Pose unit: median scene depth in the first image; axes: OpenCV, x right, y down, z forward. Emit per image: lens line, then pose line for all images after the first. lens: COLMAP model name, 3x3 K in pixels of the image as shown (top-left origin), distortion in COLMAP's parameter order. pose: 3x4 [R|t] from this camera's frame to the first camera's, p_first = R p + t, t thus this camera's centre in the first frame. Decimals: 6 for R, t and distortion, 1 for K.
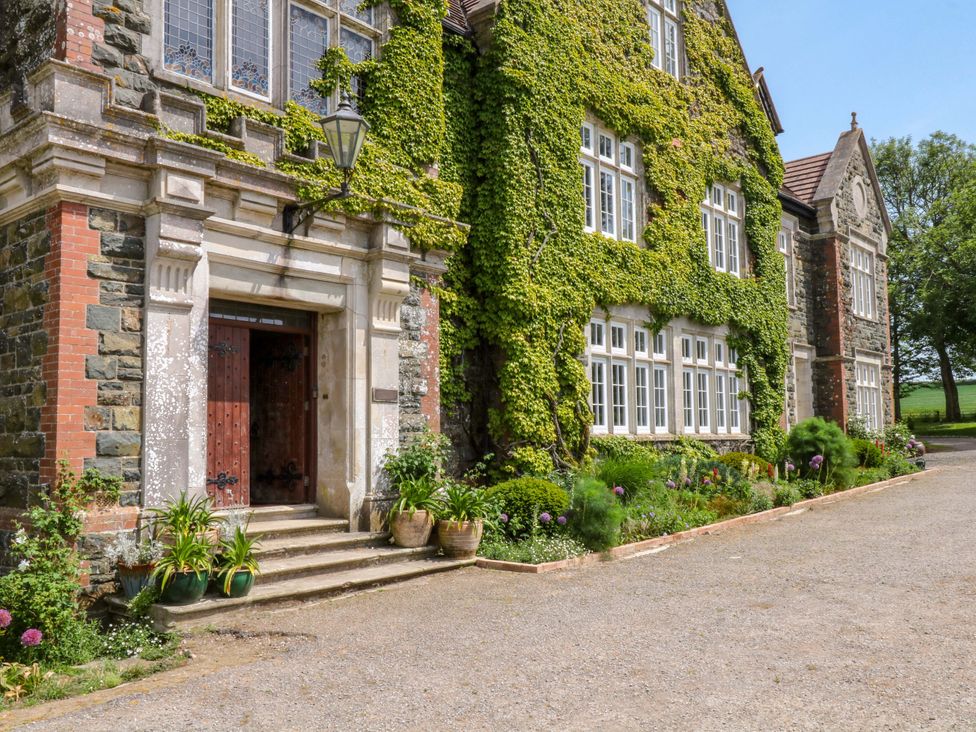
lens RADIAL K [[856.6, 0, 488.0], [0, 856.6, 366.0], [0, 0, 1]] dist [0.008544, 0.000054]
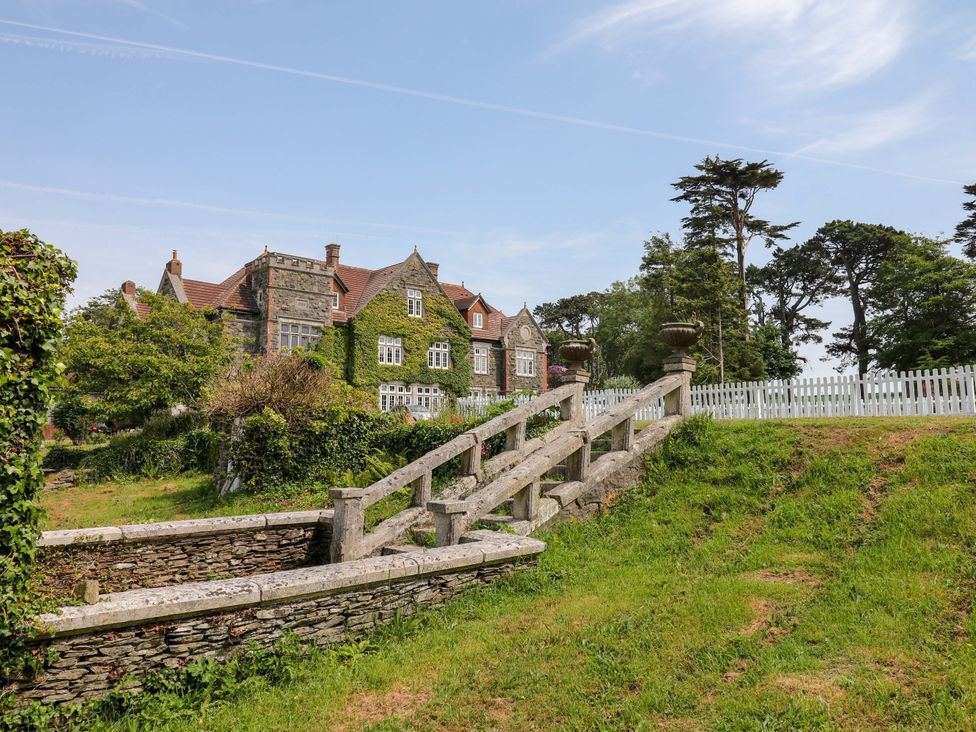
lens RADIAL K [[787.0, 0, 488.0], [0, 787.0, 366.0], [0, 0, 1]] dist [0.042757, -0.070533]
pose [[0.992182, -0.004823, -0.124710, 1.136849], [0.002588, 0.999833, -0.018082, -0.077098], [0.124776, 0.017618, 0.992029, -2.799838]]
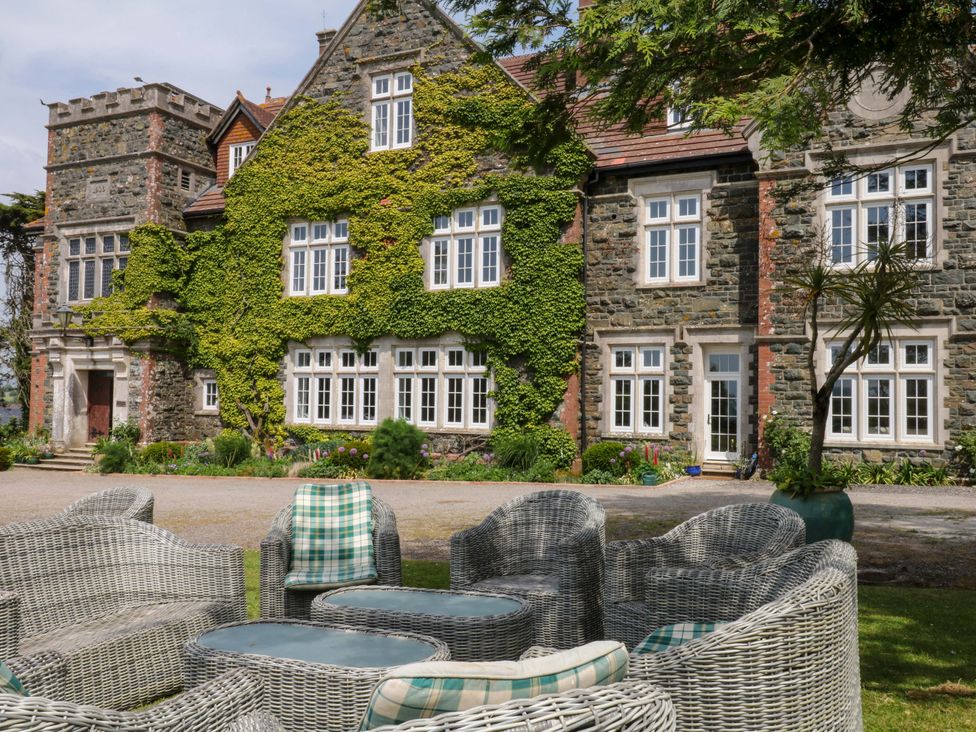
lens RADIAL K [[856.6, 0, 488.0], [0, 856.6, 366.0], [0, 0, 1]] dist [0.008544, 0.000054]
pose [[0.271888, -0.026653, -0.961960, 1.790032], [0.061811, 0.998036, -0.010182, 0.011566], [0.960342, -0.056692, 0.273002, 0.931945]]
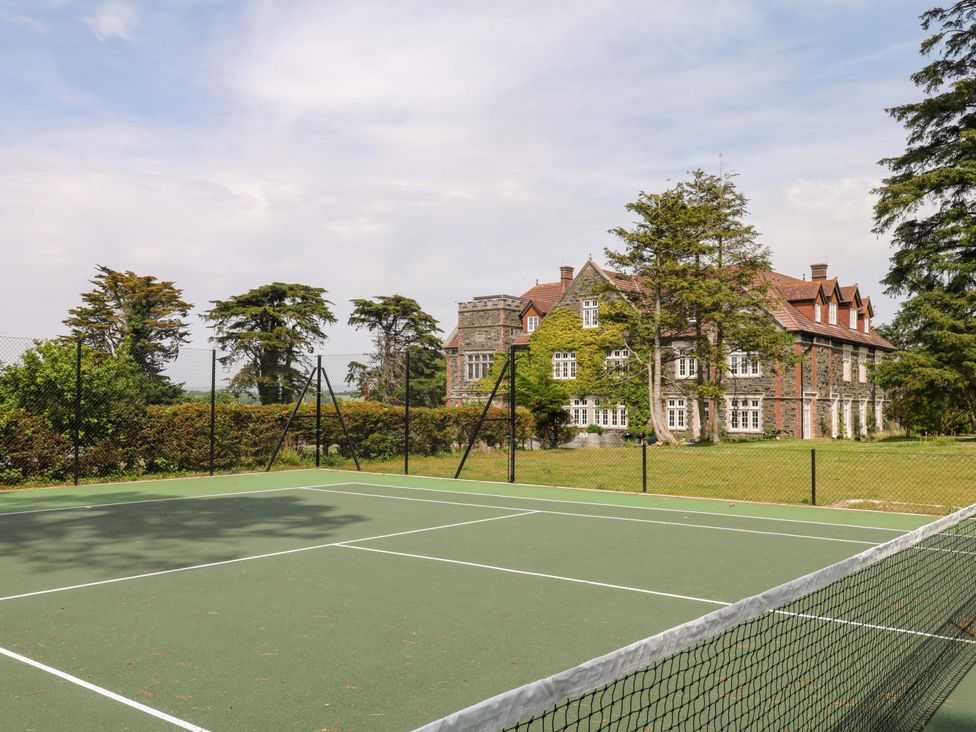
lens RADIAL K [[856.6, 0, 488.0], [0, 856.6, 366.0], [0, 0, 1]] dist [0.008544, 0.000054]
pose [[0.033581, -0.033250, -0.998883, 4.572544], [0.076548, 0.996596, -0.030600, -0.119971], [0.996500, -0.075435, 0.036012, 0.520434]]
